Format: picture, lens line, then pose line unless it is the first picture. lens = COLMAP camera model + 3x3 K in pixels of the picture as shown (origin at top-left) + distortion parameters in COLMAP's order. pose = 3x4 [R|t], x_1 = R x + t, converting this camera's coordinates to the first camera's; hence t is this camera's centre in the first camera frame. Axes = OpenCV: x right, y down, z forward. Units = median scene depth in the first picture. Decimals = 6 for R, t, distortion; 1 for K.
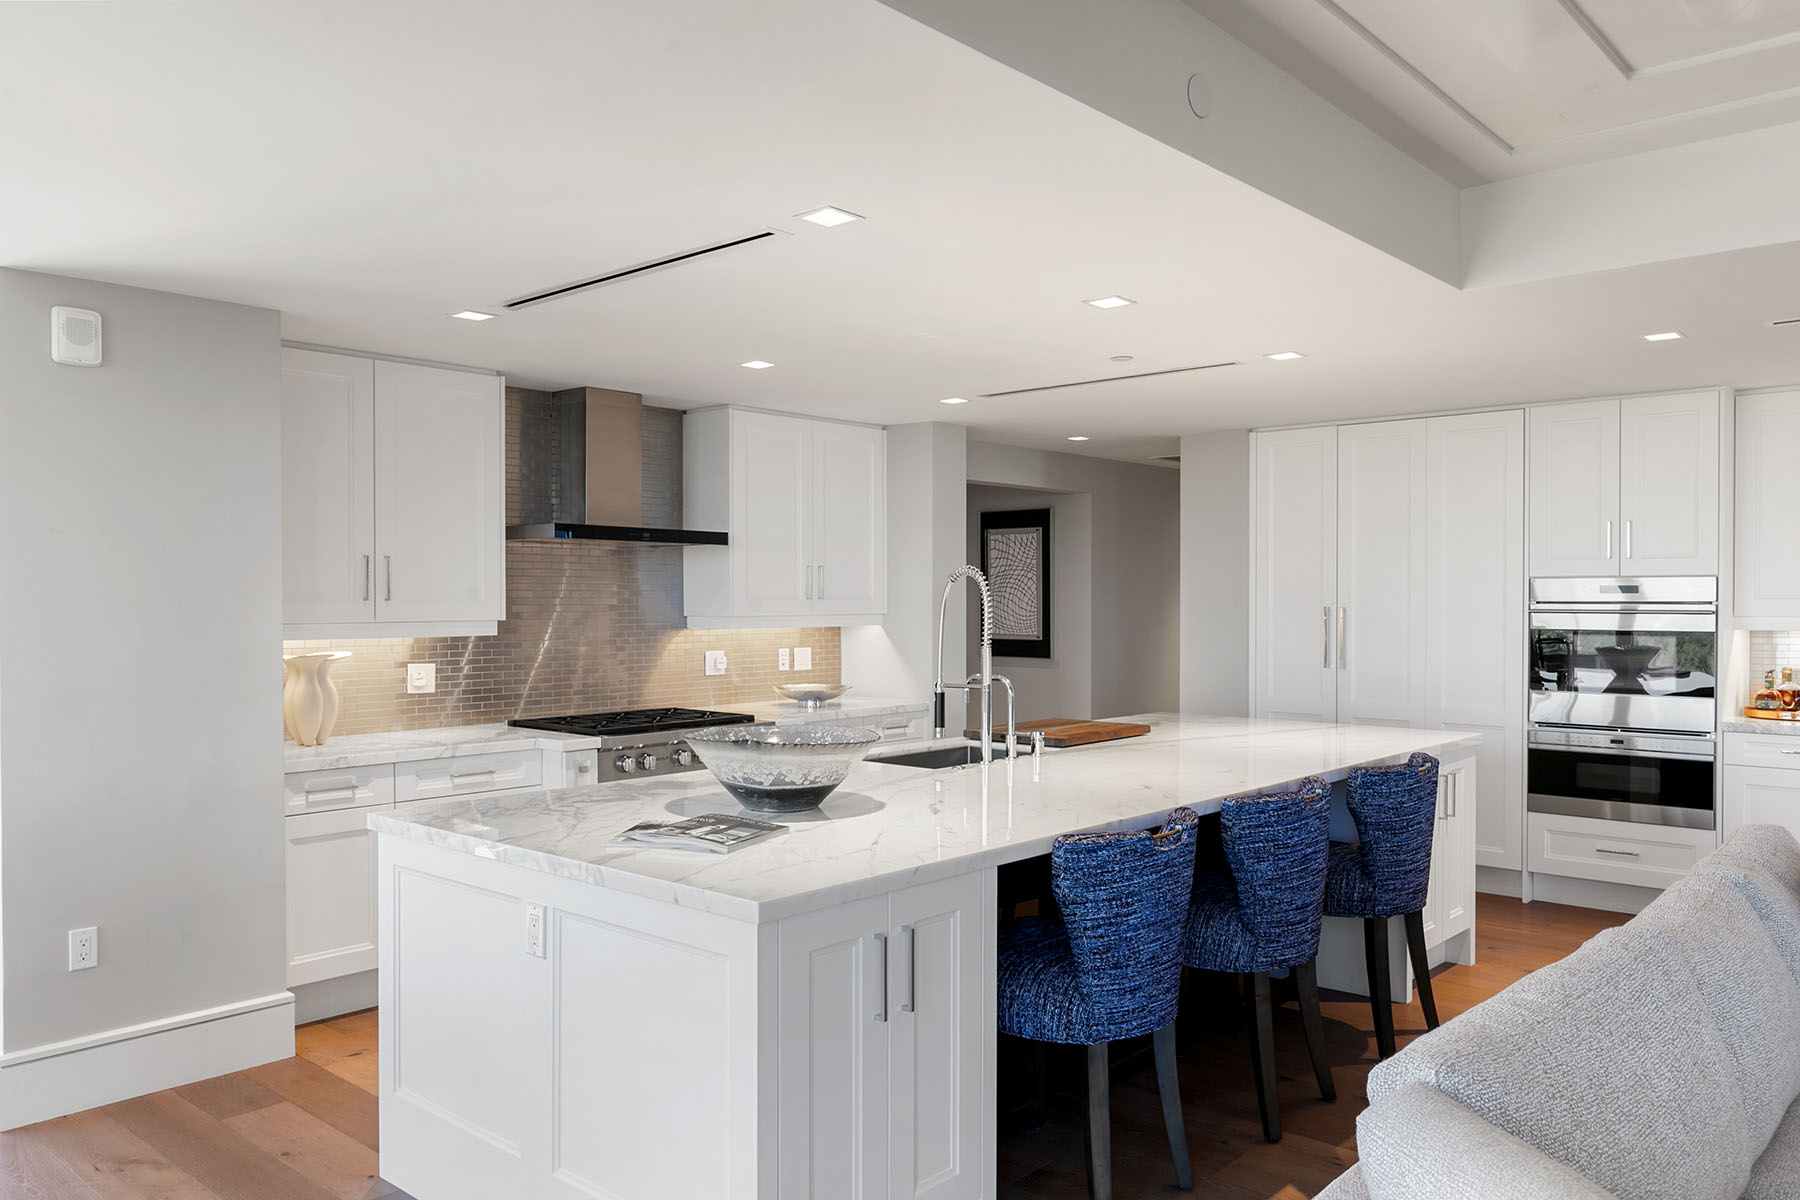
lens RADIAL K [[1326.5, 0, 900.0], [0, 1326.5, 600.0], [0, 0, 1]] dist [-0.017985, -0.000175]
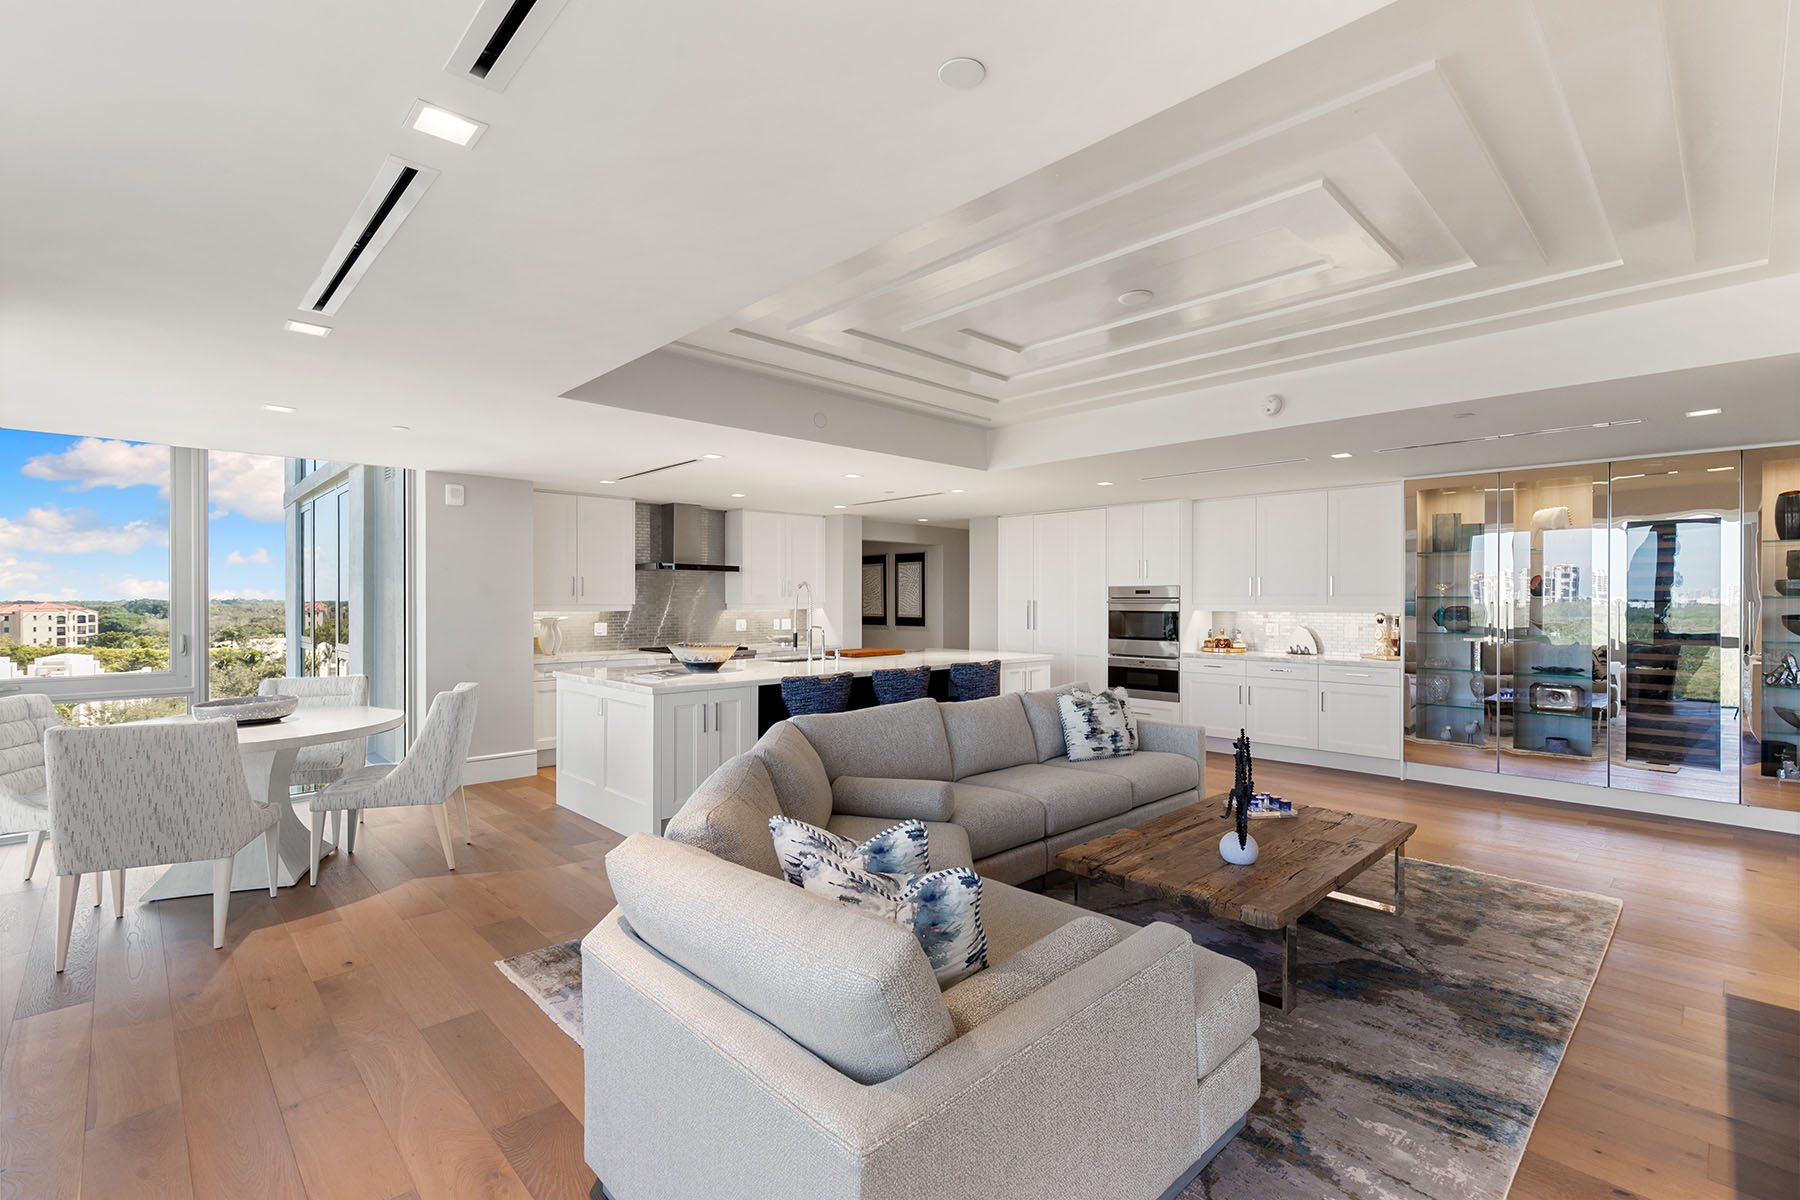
lens RADIAL K [[816.1, 0, 902.4], [0, 816.1, 592.0], [0, 0, 1]] dist [0.000978, 0.000057]
pose [[0.997323, 0.000678, -0.073115, 0.244897], [-0.001462, 0.999942, -0.010675, 0.006942], [0.073104, 0.010753, 0.997266, -0.355104]]
